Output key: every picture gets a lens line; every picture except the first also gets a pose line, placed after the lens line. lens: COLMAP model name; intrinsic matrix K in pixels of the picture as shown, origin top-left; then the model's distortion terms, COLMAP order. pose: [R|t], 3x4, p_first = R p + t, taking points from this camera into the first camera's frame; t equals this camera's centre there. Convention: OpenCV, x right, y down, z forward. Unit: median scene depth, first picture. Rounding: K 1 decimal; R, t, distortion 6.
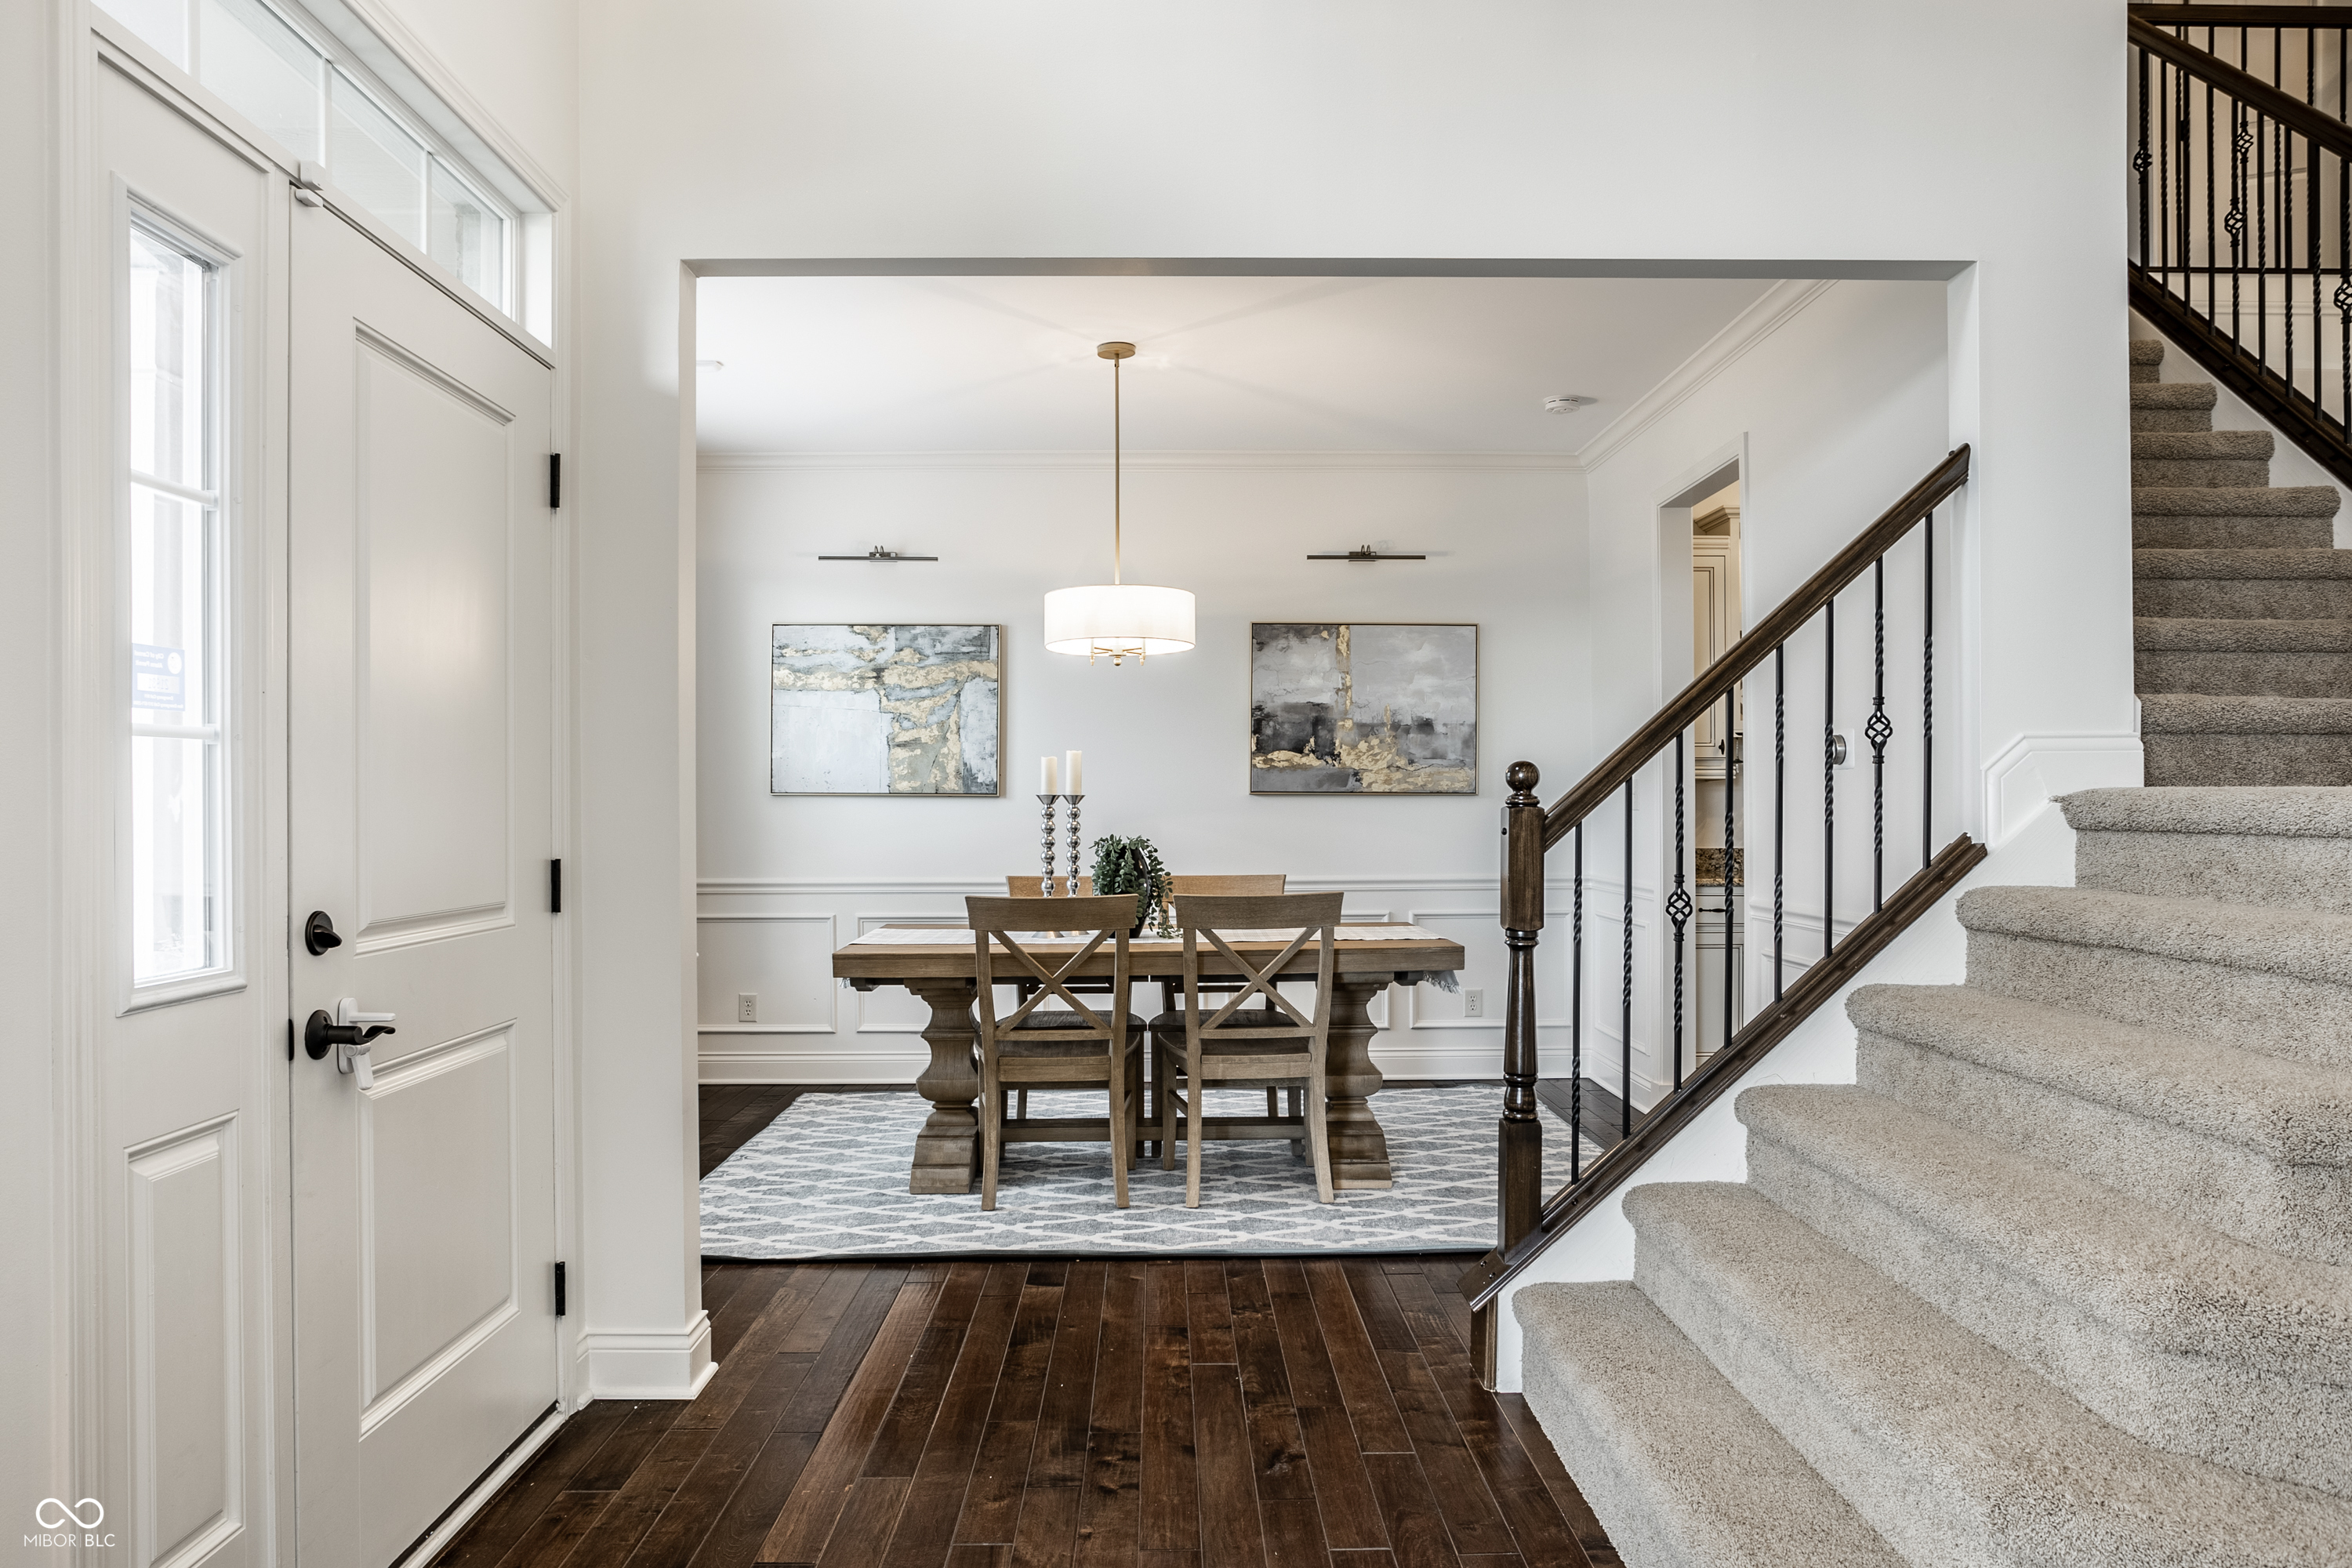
lens RADIAL K [[1568.6, 0, 1177.7], [0, 1568.6, 812.0], [0, 0, 1]] dist [-0.039021, 0.002342]
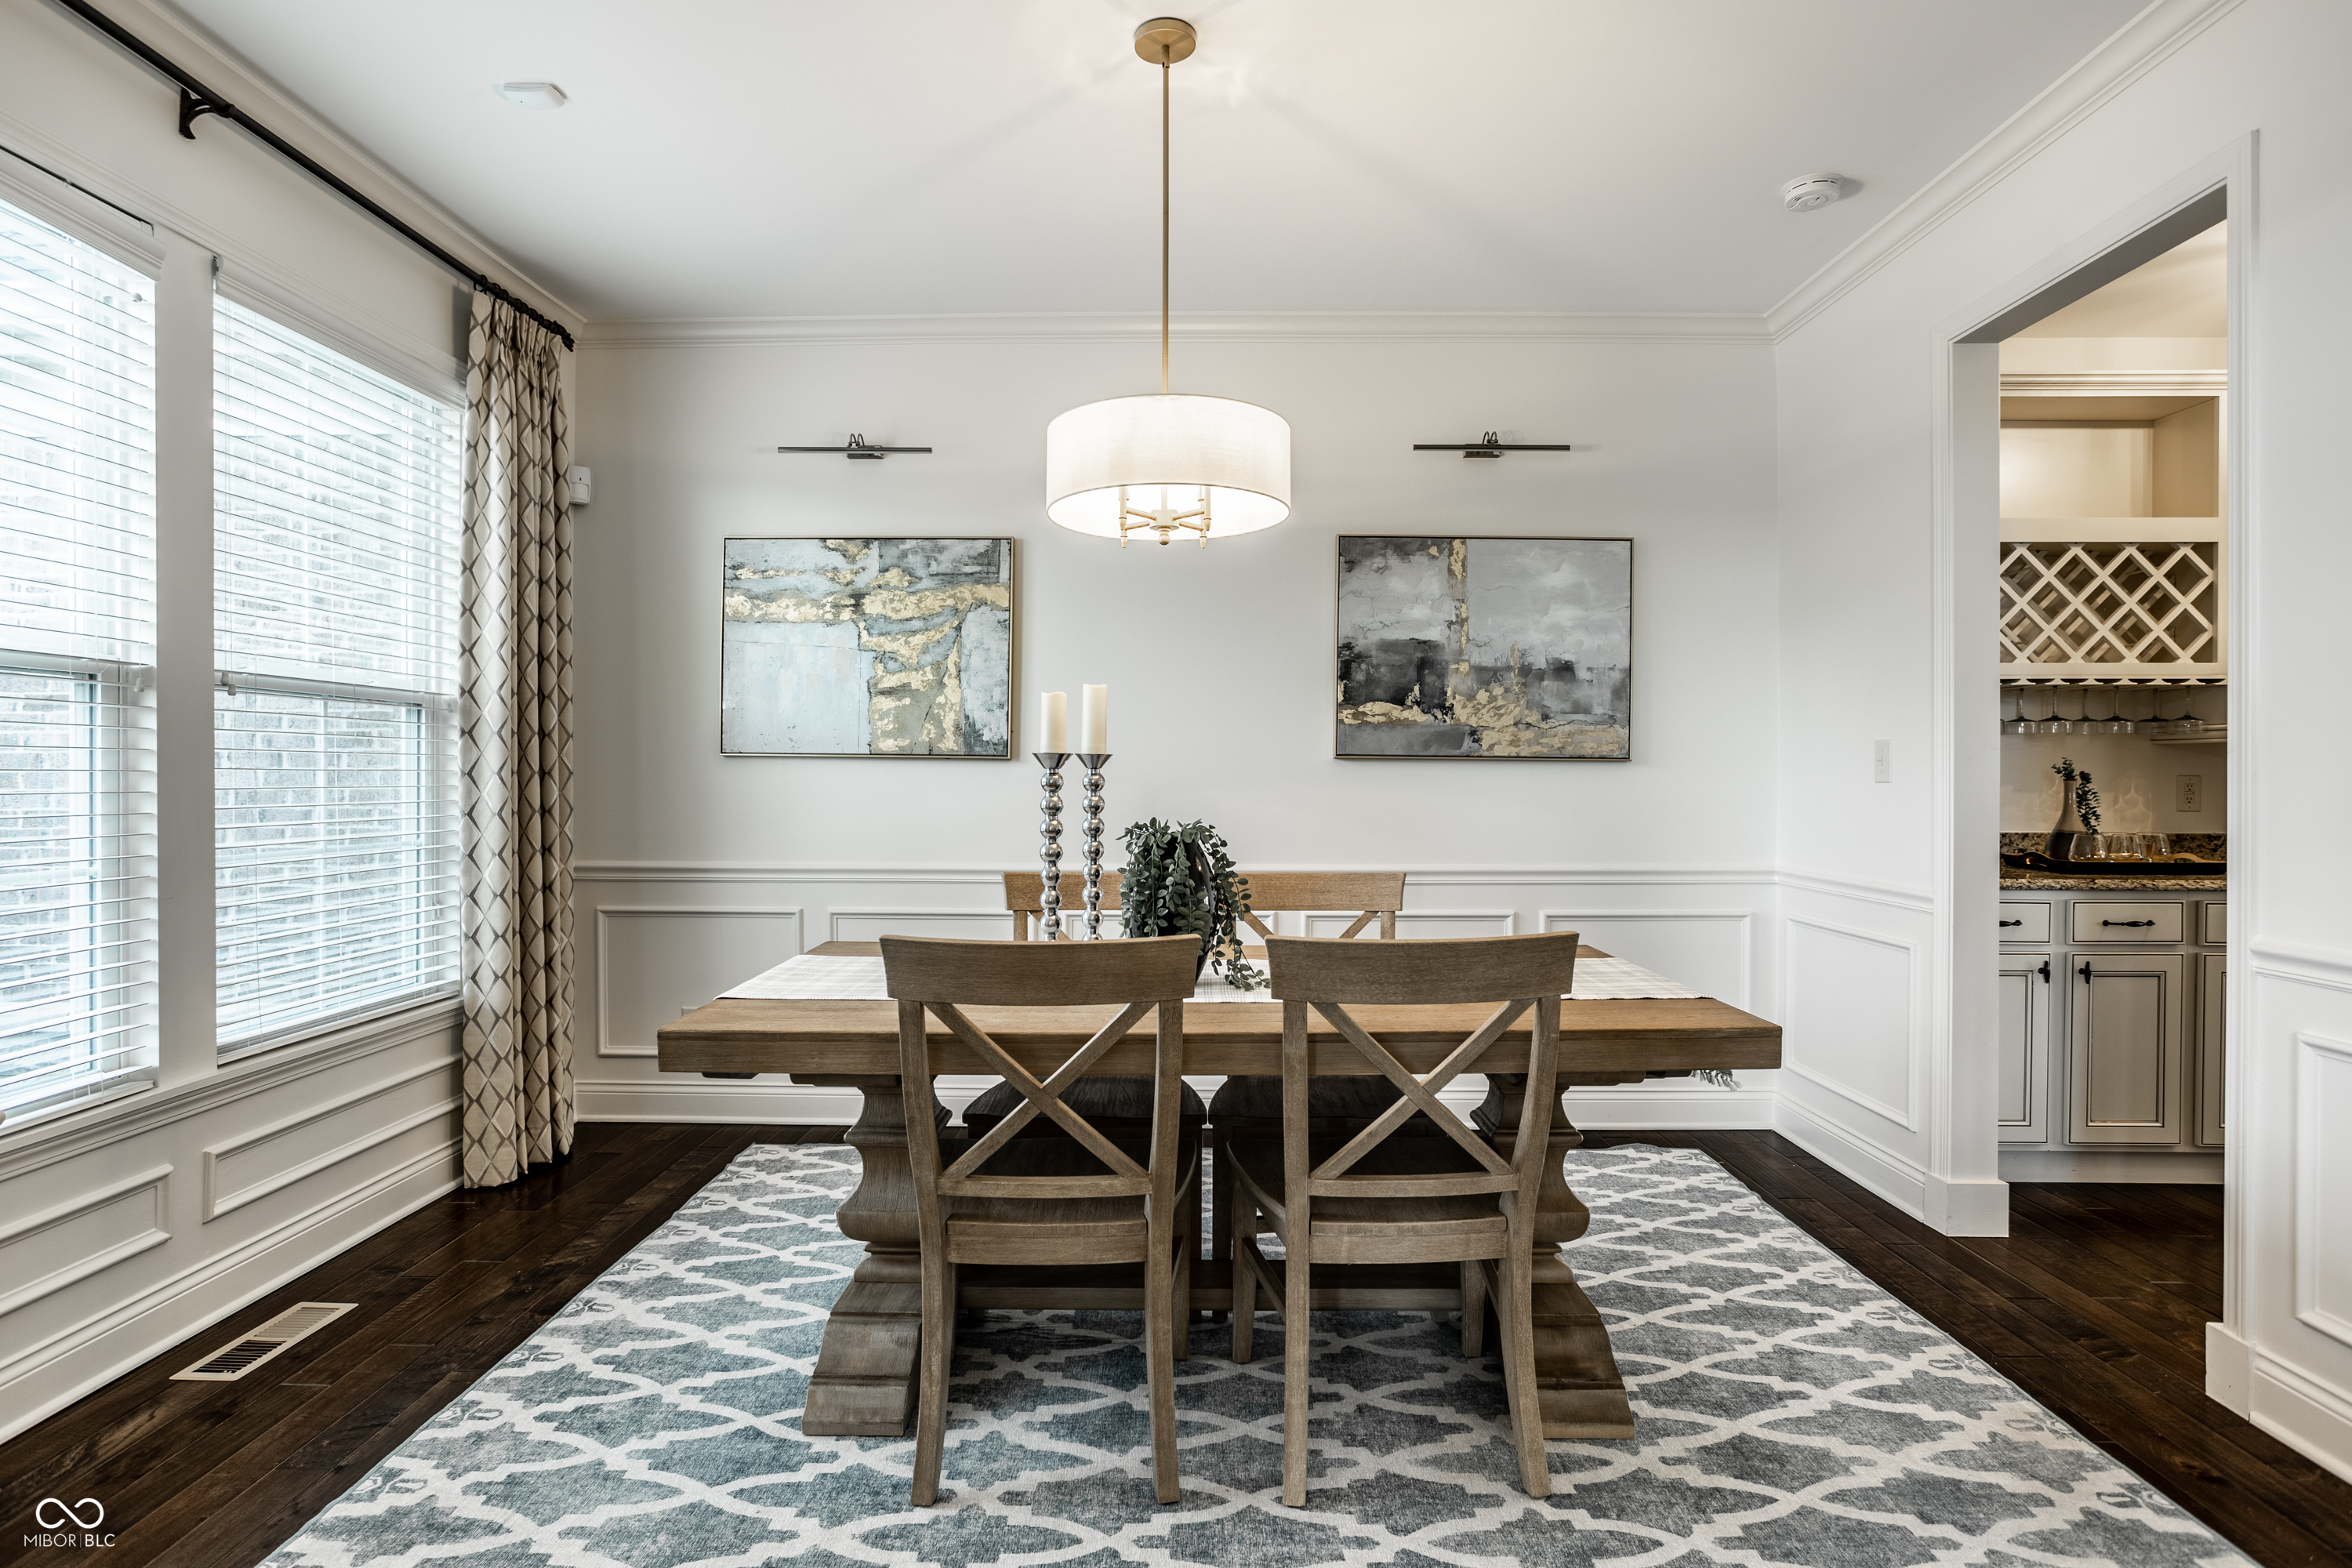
lens RADIAL K [[1281.3, 0, 1176.0], [0, 1281.3, 784.0], [0, 0, 1]] dist [-0.000289, 0.000801]
pose [[0.999591, 0.006463, -0.027855, -0.018923], [-0.006340, 0.999970, 0.004518, -0.001272], [0.027883, -0.004339, 0.999602, 0.489472]]
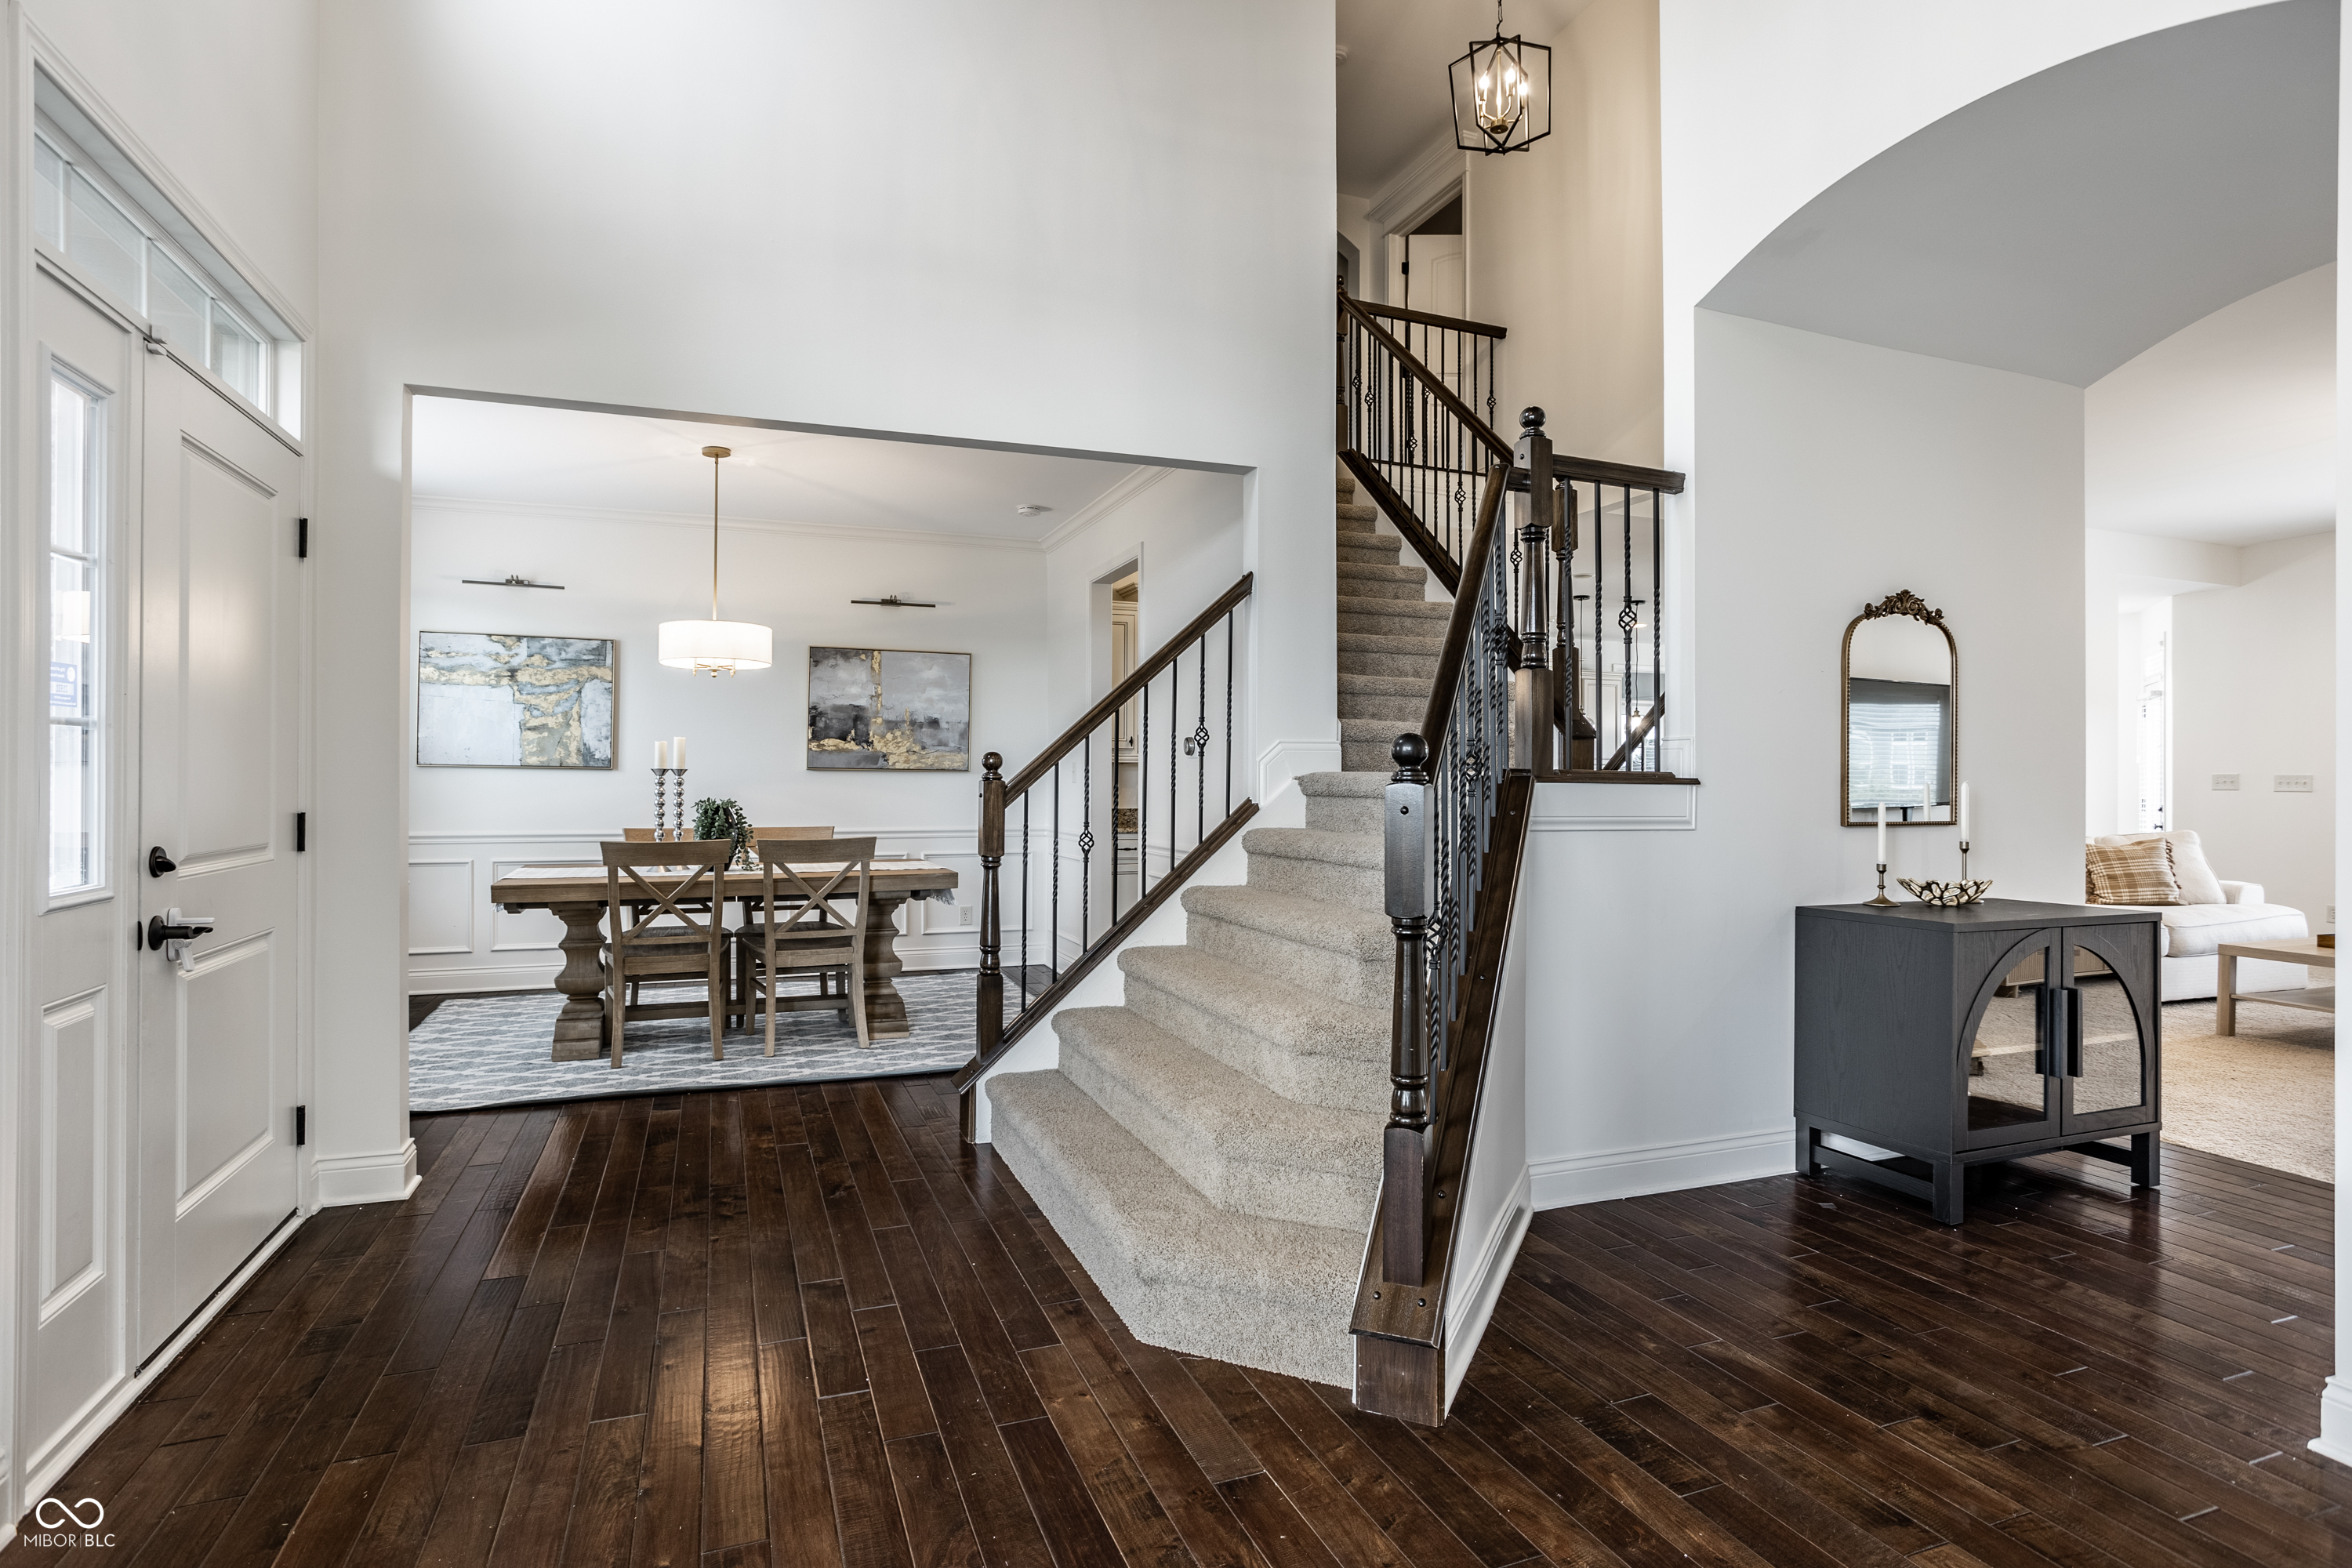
lens RADIAL K [[1194.1, 0, 1169.2], [0, 1194.1, 778.8], [0, 0, 1]] dist [-0.070470, 0.051251]
pose [[0.939001, 0.008214, 0.343816, -0.018696], [-0.006861, 0.999963, -0.005153, 0.000218], [-0.343845, 0.002480, 0.939023, -0.131204]]
